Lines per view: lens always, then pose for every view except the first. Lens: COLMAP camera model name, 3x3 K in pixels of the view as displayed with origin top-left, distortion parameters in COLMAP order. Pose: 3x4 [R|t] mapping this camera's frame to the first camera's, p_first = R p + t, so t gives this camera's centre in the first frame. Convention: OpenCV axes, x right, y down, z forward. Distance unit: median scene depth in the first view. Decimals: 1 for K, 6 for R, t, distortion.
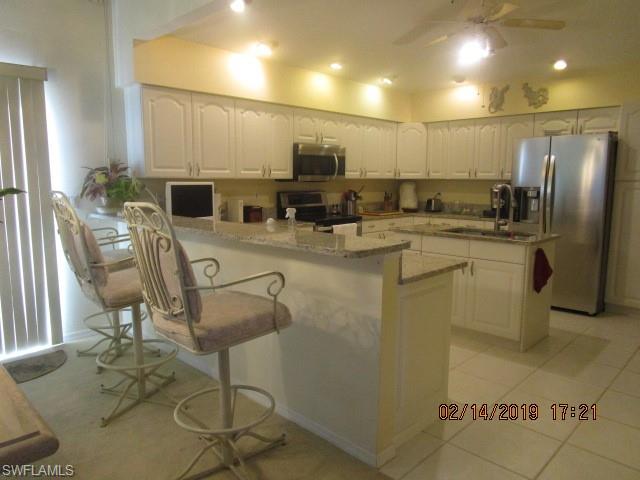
lens RADIAL K [[507.6, 0, 335.0], [0, 507.6, 227.6], [0, 0, 1]] dist [0.220239, 0.004037]
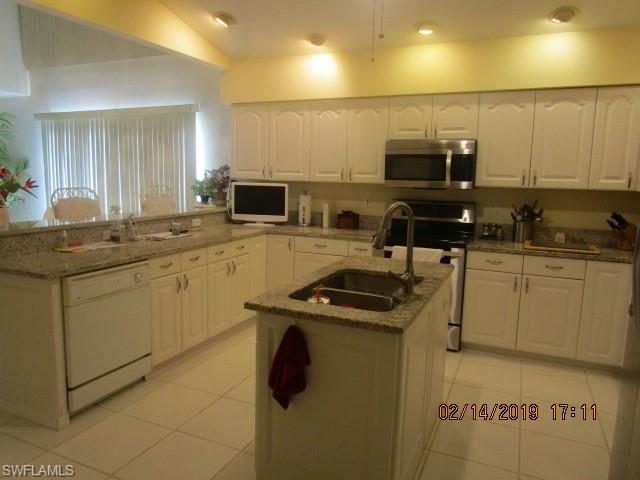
lens RADIAL K [[467.2, 0, 320.1], [0, 467.2, 241.4], [0, 0, 1]] dist [0.010320, 0.000294]
pose [[0.305066, 0.131371, -0.943227, 0.564802], [-0.121505, 0.987714, 0.098270, -0.059929], [0.944548, 0.084628, 0.317280, 0.617292]]
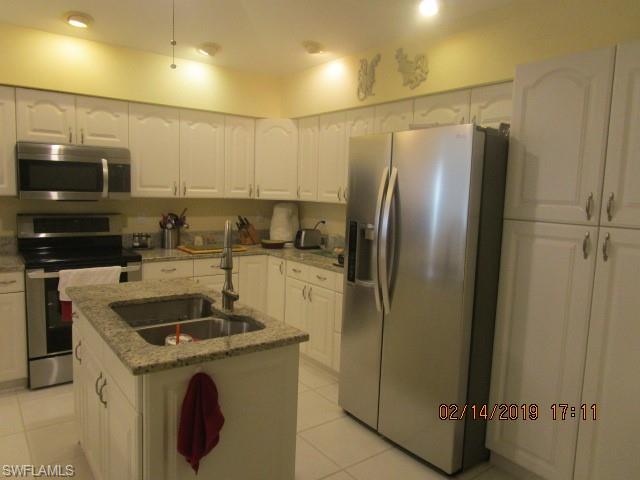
lens RADIAL K [[467.2, 0, 309.4], [0, 467.2, 242.2], [0, 0, 1]] dist [0.010320, 0.000294]
pose [[0.974828, 0.039648, -0.219403, 0.387107], [-0.039600, 0.999205, 0.004619, -0.049340], [0.219412, 0.004185, 0.975623, 0.455954]]
